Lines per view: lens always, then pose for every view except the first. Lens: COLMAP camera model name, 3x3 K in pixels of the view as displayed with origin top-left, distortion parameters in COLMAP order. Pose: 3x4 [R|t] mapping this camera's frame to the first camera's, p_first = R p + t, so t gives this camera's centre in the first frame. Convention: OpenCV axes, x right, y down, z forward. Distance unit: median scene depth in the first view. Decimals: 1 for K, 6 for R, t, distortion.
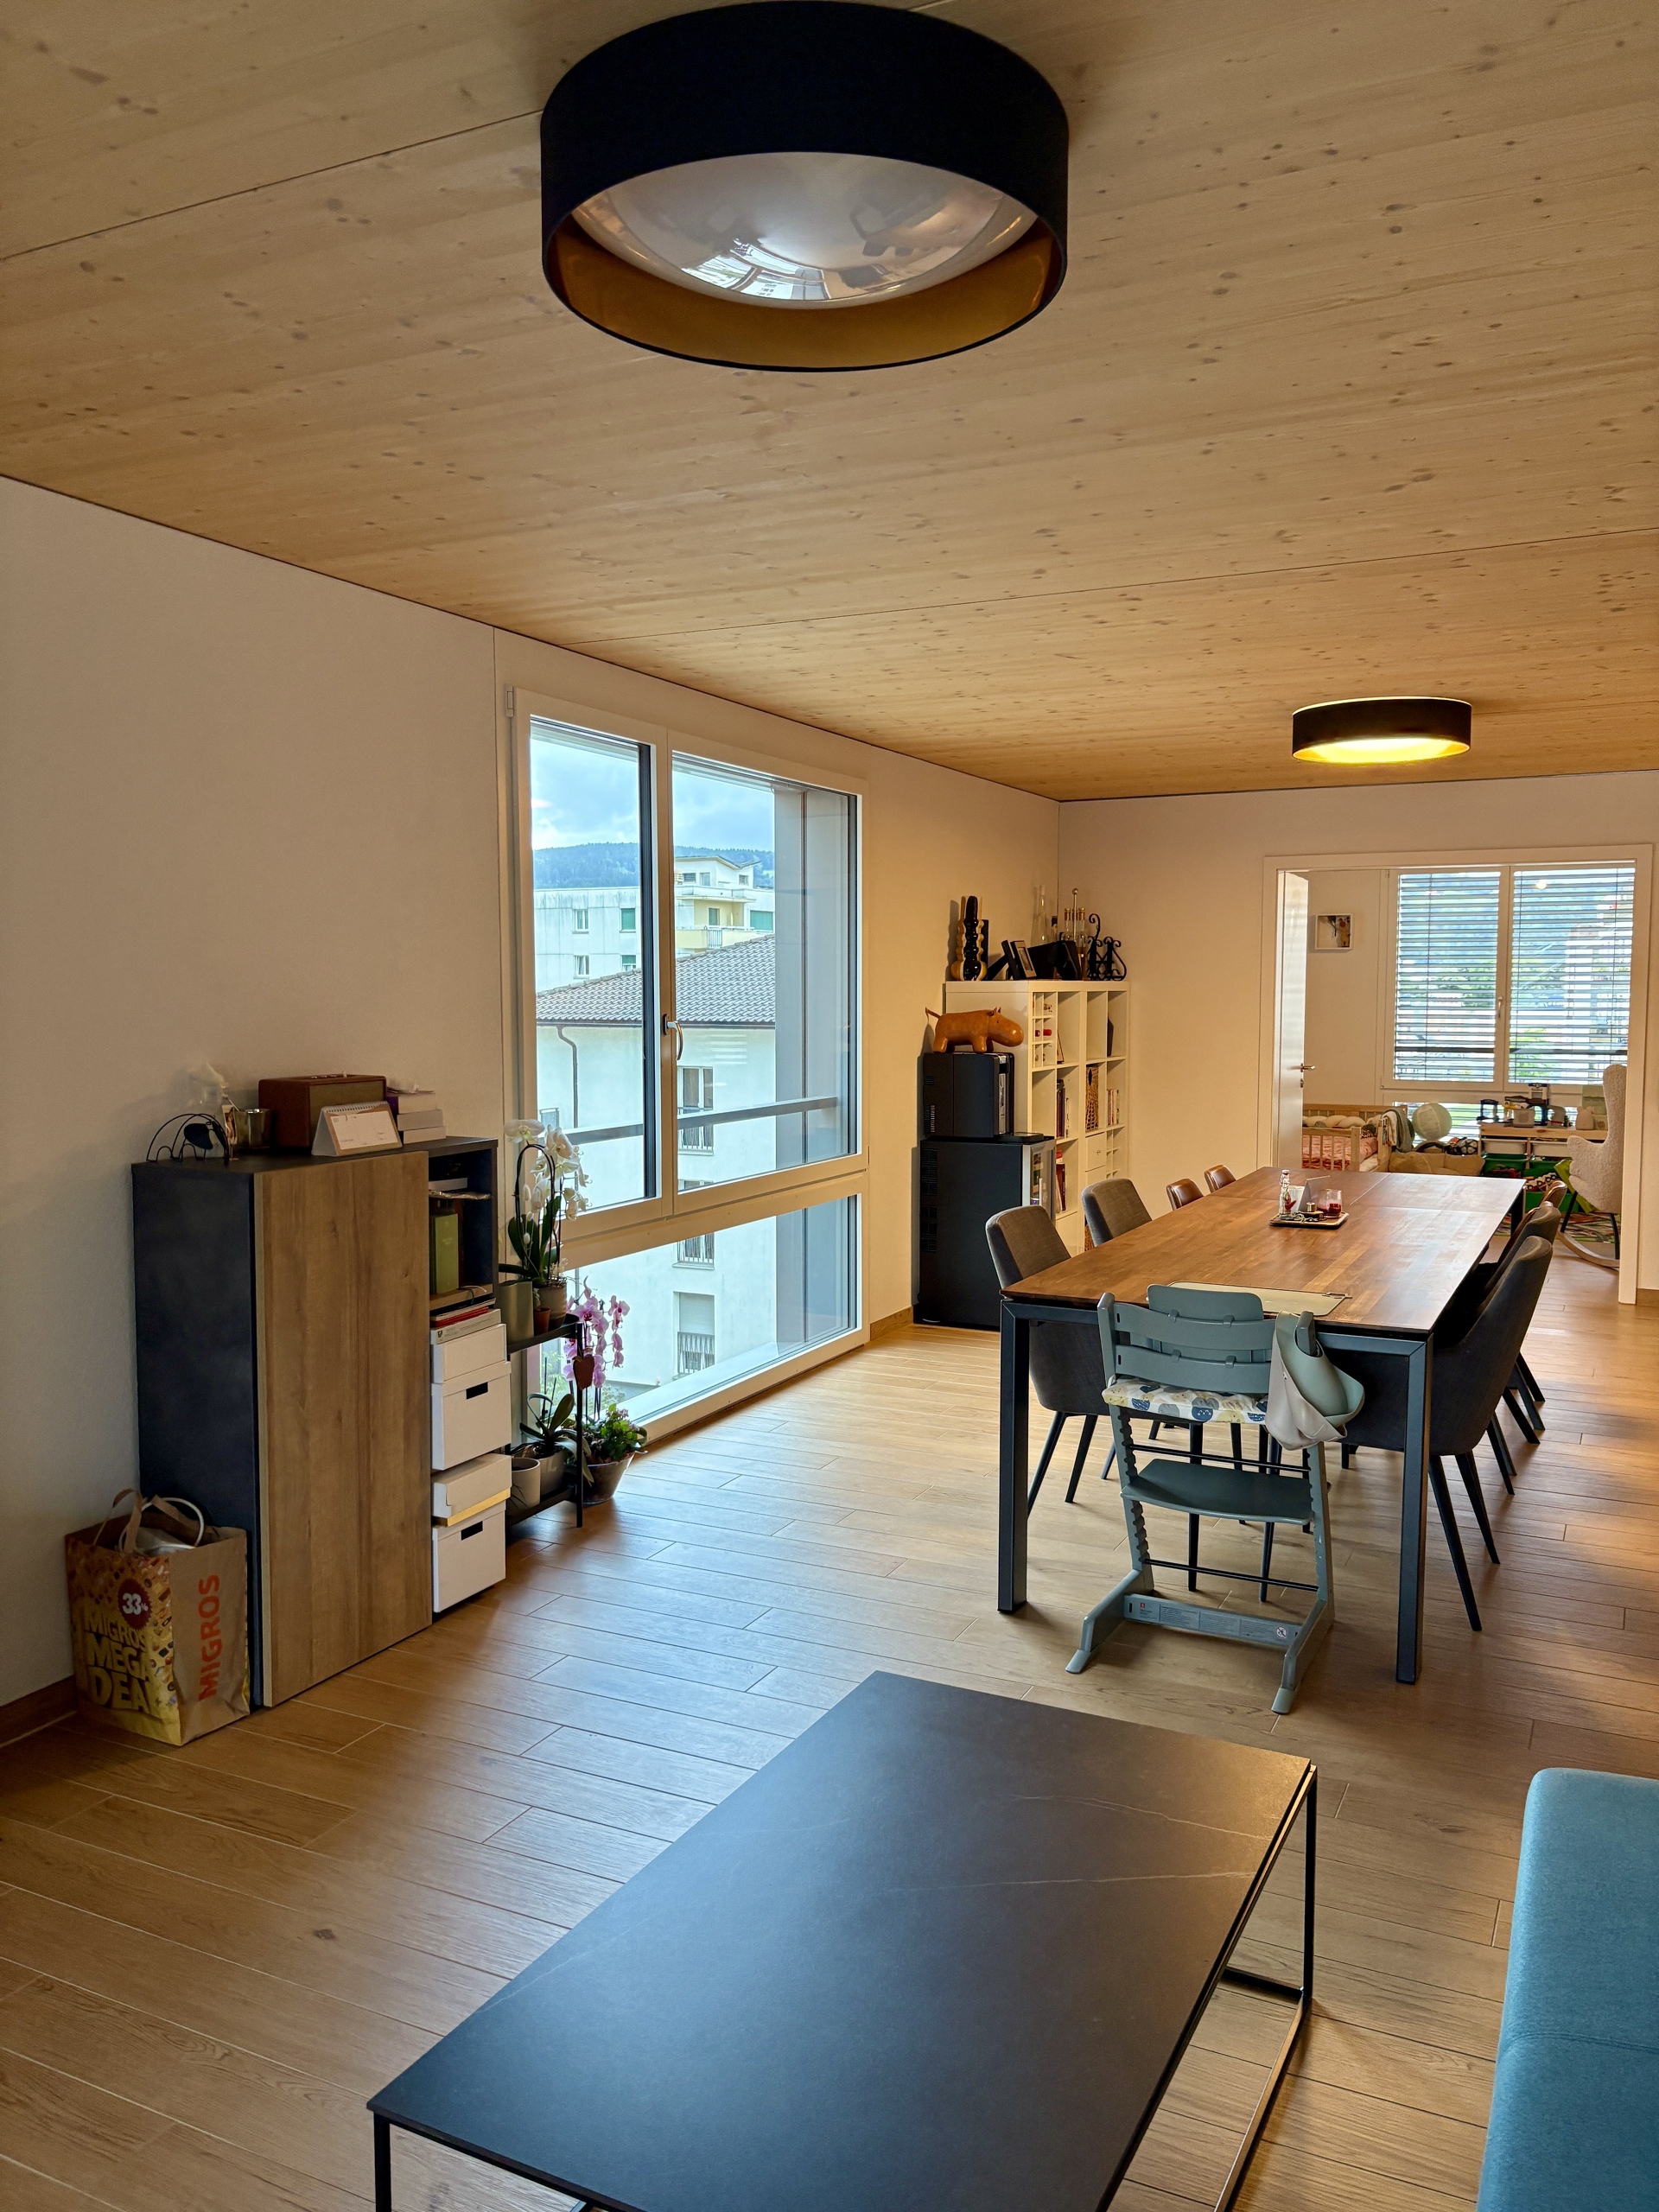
lens RADIAL K [[1689.9, 0, 843.0], [0, 1689.9, 1113.4], [0, 0, 1]] dist [0.044252, -0.026668]
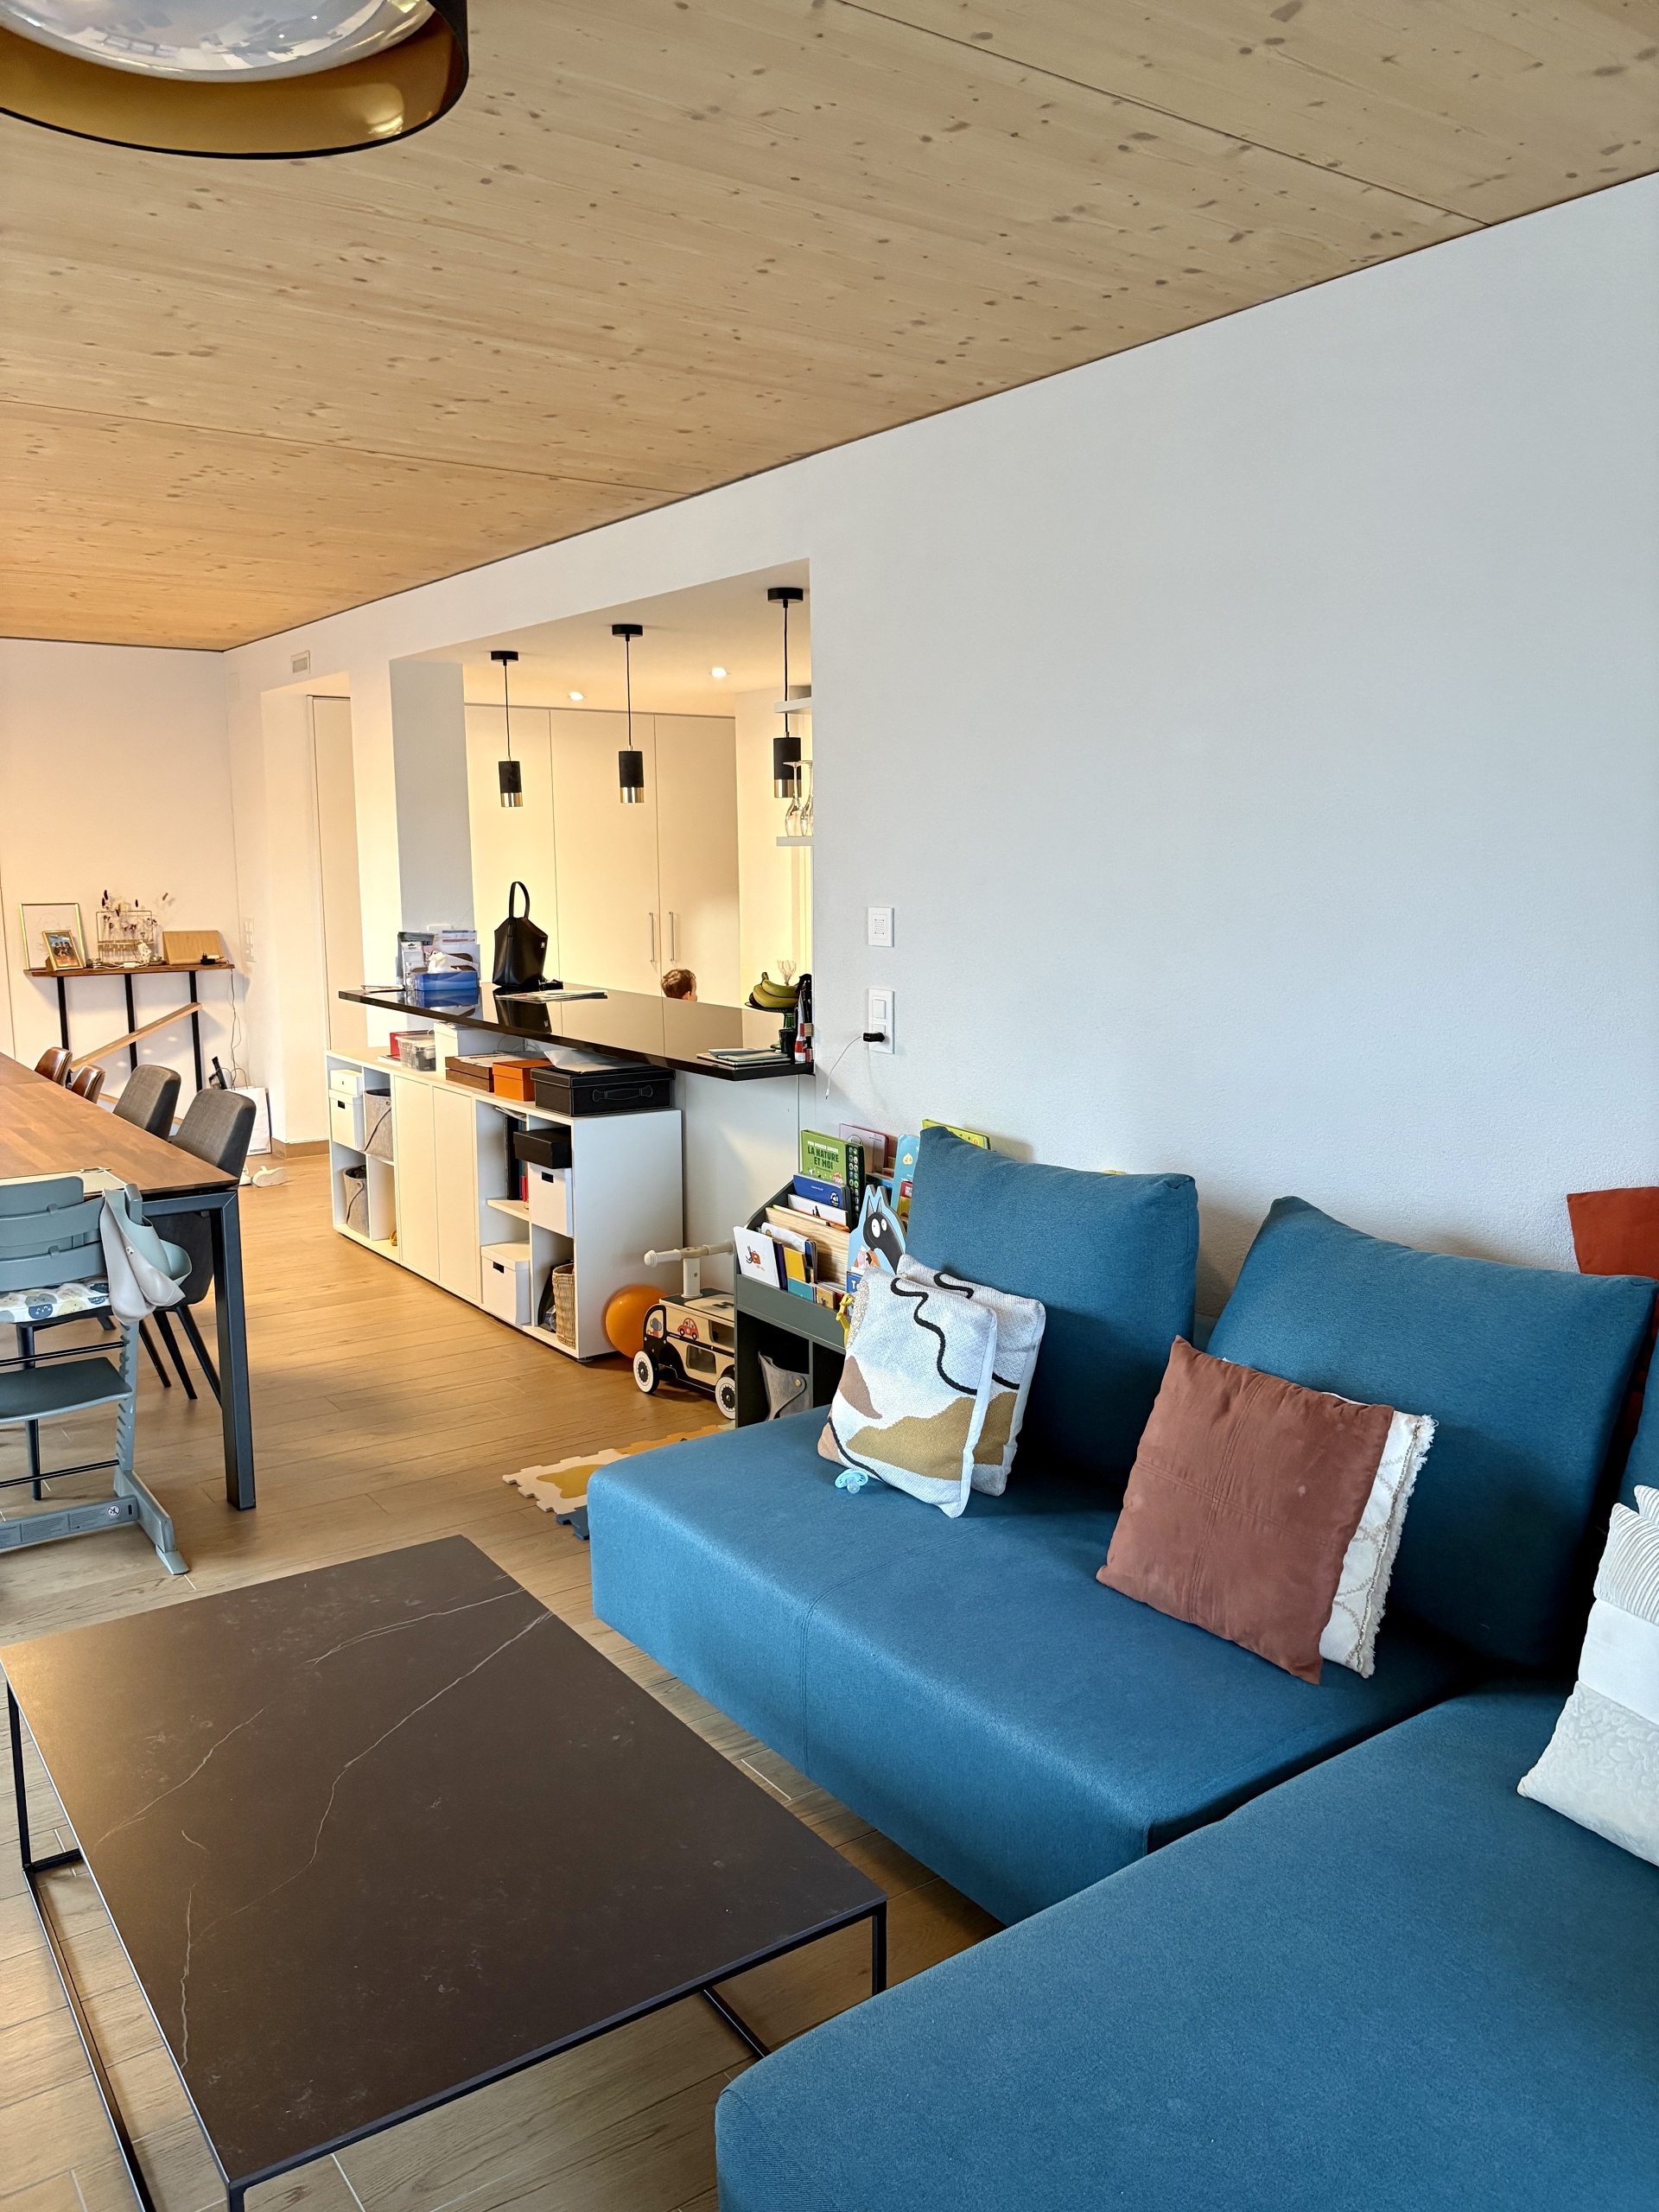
lens RADIAL K [[1689.9, 0, 829.9], [0, 1689.9, 1107.5], [0, 0, 1]] dist [0.044252, -0.026668]
pose [[0.485522, -0.138350, 0.863208, -0.301035], [0.075069, 0.990349, 0.116504, -0.010427], [-0.870996, 0.008234, 0.491222, 0.118258]]
